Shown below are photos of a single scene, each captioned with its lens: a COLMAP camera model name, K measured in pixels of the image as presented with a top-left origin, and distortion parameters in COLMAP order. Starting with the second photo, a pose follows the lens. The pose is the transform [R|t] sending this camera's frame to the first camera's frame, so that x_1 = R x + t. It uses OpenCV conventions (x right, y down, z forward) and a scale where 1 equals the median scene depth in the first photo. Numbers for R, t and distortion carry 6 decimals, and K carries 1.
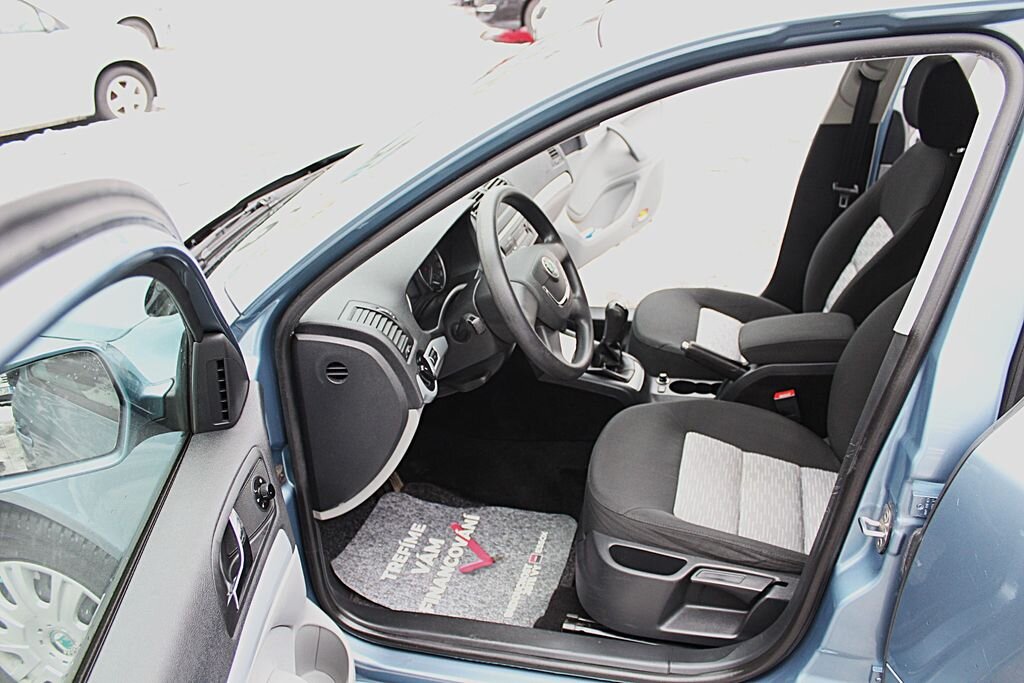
lens RADIAL K [[843.3, 0, 508.5], [0, 843.3, 340.4], [0, 0, 1]] dist [-0.160698, 0.139459]
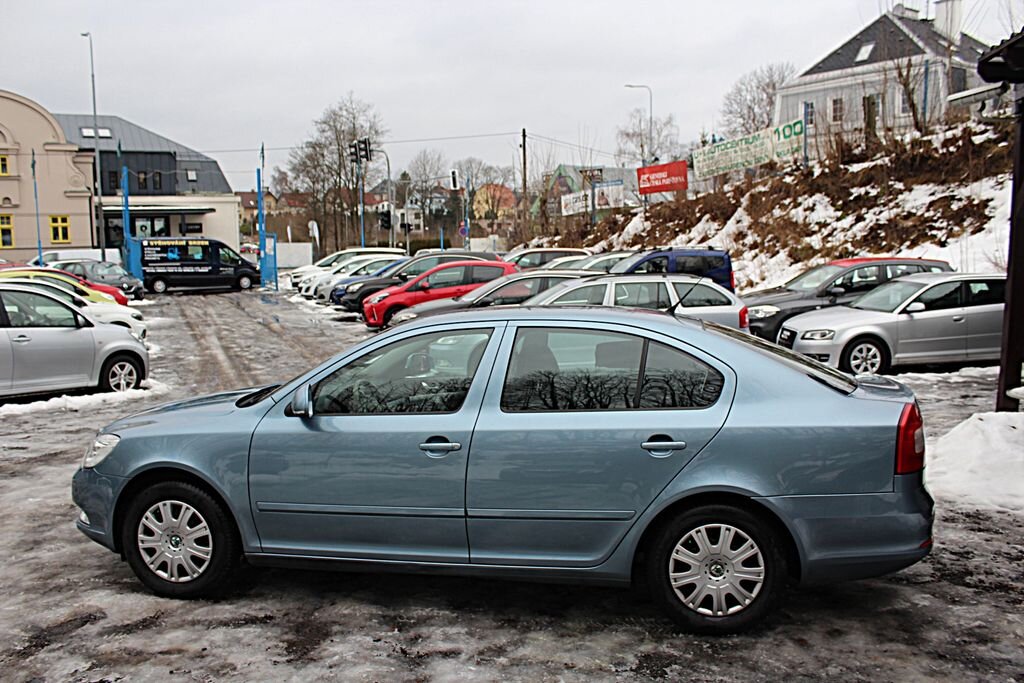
lens RADIAL K [[843.3, 0, 506.5], [0, 843.3, 346.7], [0, 0, 1]] dist [-0.160698, 0.139459]
pose [[0.995153, 0.048660, 0.085457, 0.141878], [-0.013624, 0.928837, -0.370238, 0.462180], [-0.097391, 0.367279, 0.924998, -1.050961]]
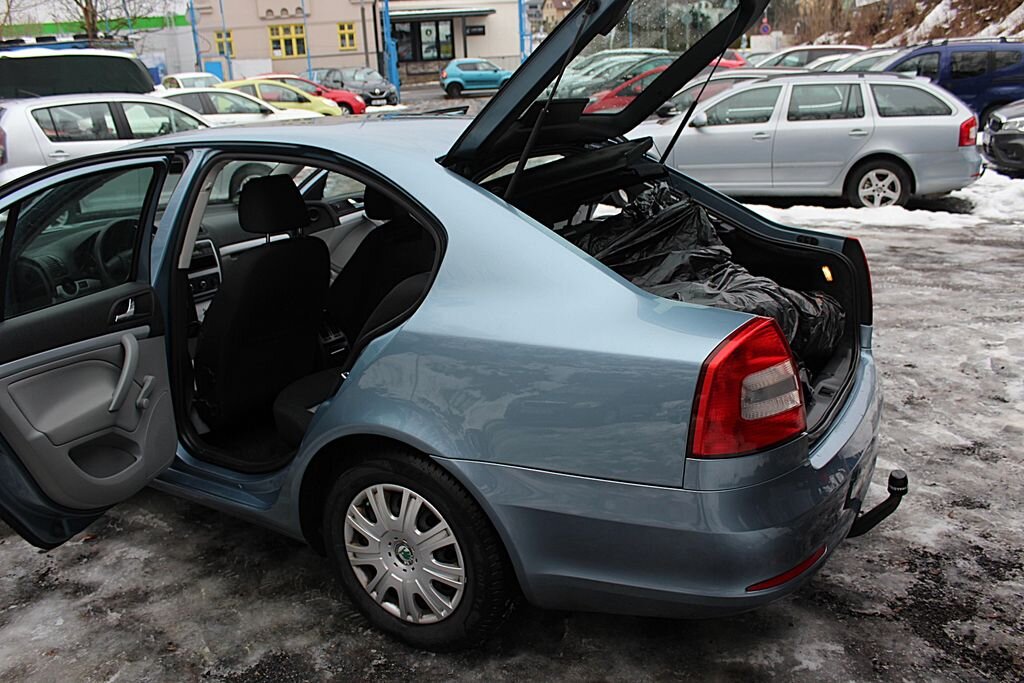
lens RADIAL K [[843.3, 0, 509.9], [0, 843.3, 340.0], [0, 0, 1]] dist [-0.160698, 0.139459]
pose [[0.959913, 0.119508, -0.253545, 0.944140], [-0.155608, 0.979568, -0.127409, 0.160462], [0.233138, 0.161755, 0.958896, -0.501989]]
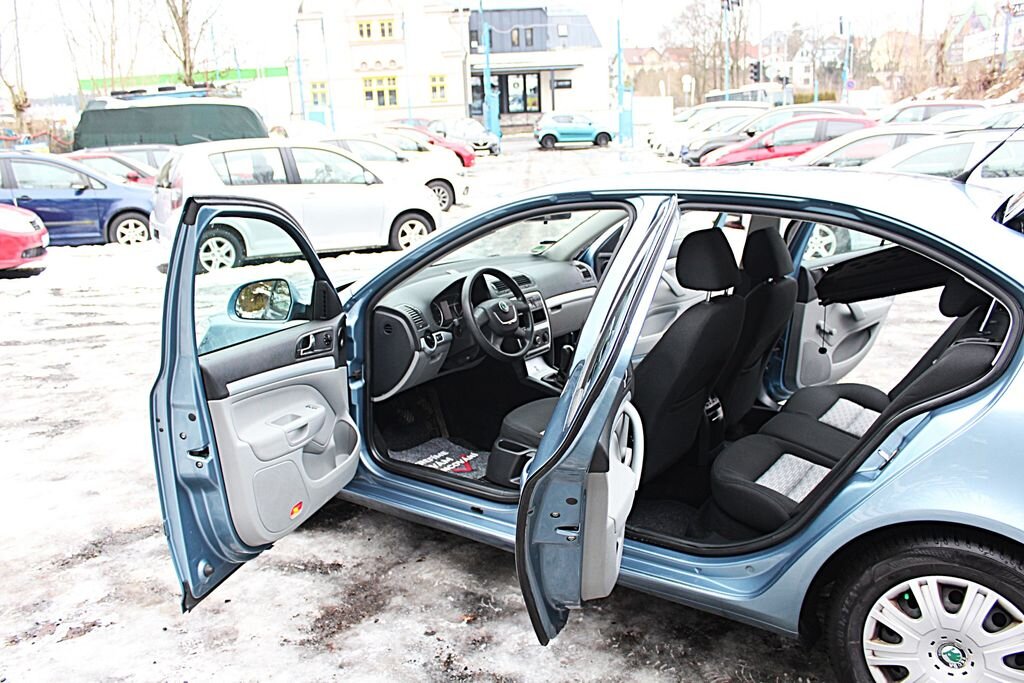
lens RADIAL K [[843.3, 0, 511.6], [0, 843.3, 340.5], [0, 0, 1]] dist [-0.160698, 0.139459]
pose [[0.935511, 0.126686, -0.329802, 0.460749], [-0.191688, 0.966158, -0.172612, 0.211097], [0.296774, 0.224700, 0.928135, -0.543243]]
